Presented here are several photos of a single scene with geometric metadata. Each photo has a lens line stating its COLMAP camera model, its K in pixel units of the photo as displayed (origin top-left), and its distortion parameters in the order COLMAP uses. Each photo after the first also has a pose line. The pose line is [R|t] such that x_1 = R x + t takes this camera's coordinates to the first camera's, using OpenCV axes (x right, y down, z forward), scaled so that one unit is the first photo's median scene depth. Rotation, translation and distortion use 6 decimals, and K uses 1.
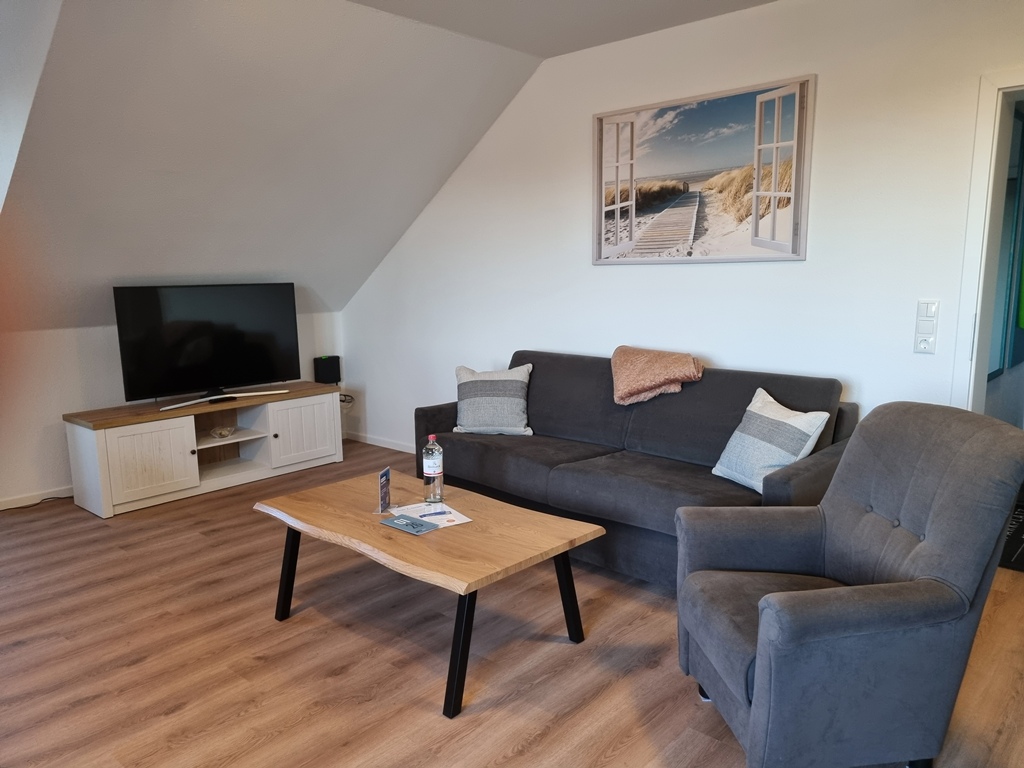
lens RADIAL K [[761.9, 0, 517.4], [0, 761.9, 390.3], [0, 0, 1]] dist [0.037557, -0.006011]
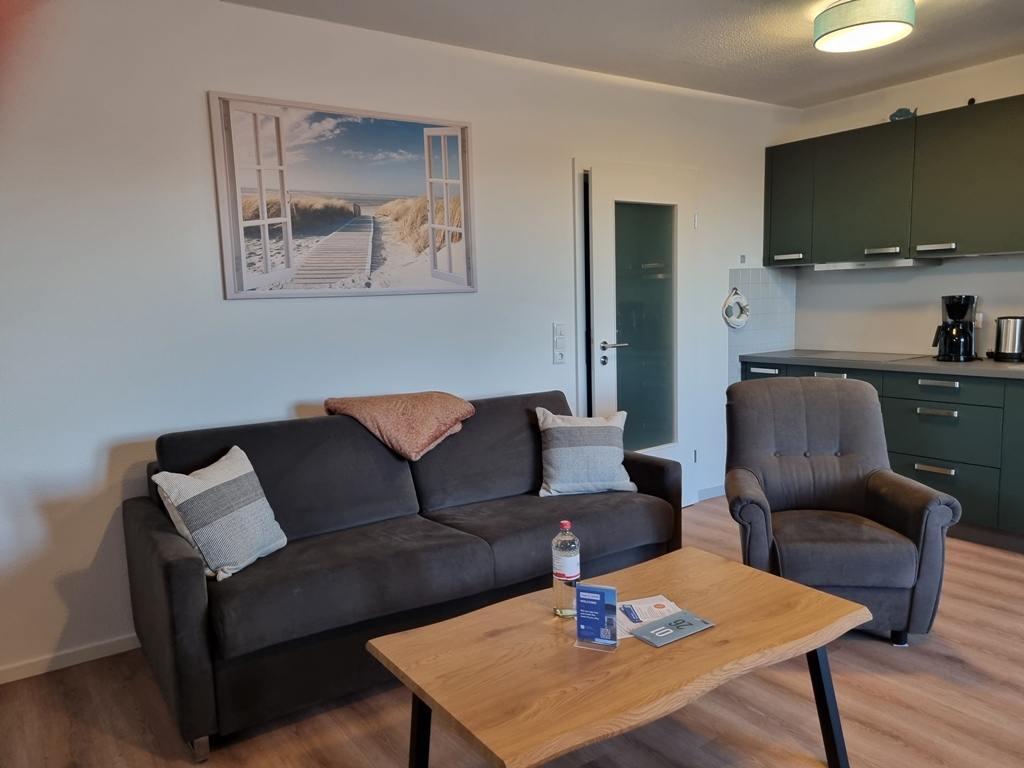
lens RADIAL K [[761.9, 0, 509.2], [0, 761.9, 388.0], [0, 0, 1]] dist [0.037557, -0.006011]
pose [[0.233980, -0.109332, 0.966074, -0.606538], [0.182315, 0.980964, 0.066861, -0.091619], [-0.954995, 0.160485, 0.249459, 0.646754]]
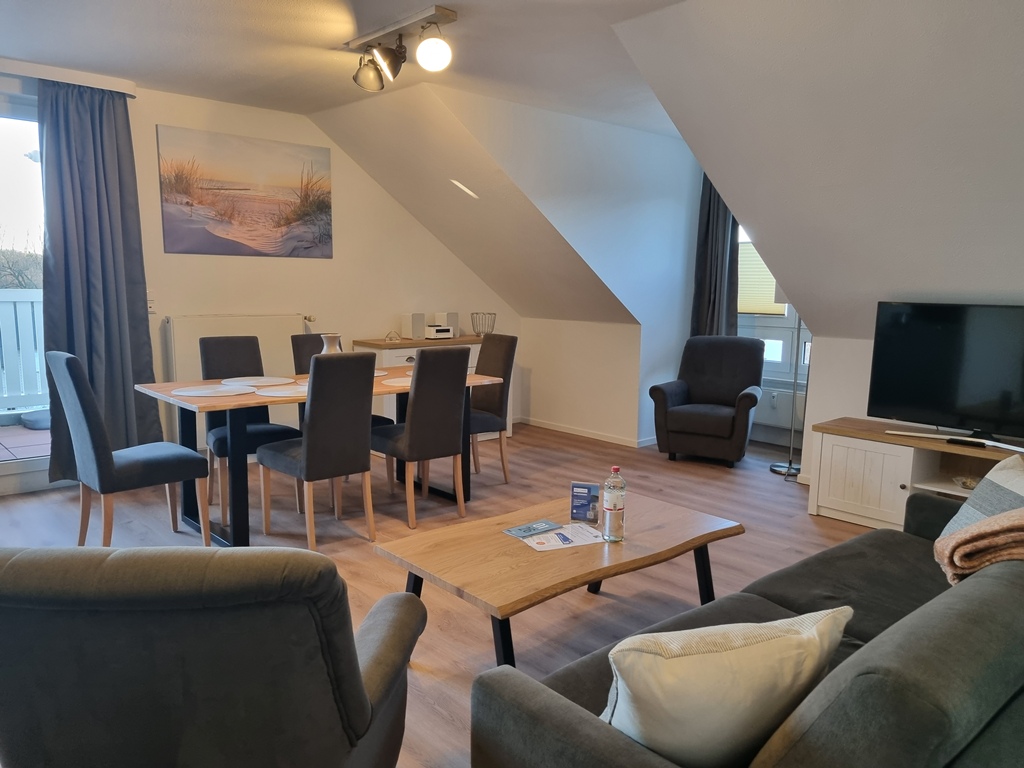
lens RADIAL K [[761.9, 0, 519.3], [0, 761.9, 385.3], [0, 0, 1]] dist [0.037557, -0.006011]
pose [[-0.105594, 0.147537, -0.983404, 0.588212], [-0.175047, 0.970732, 0.164432, -0.124323], [0.978881, 0.189505, -0.076678, 0.713319]]
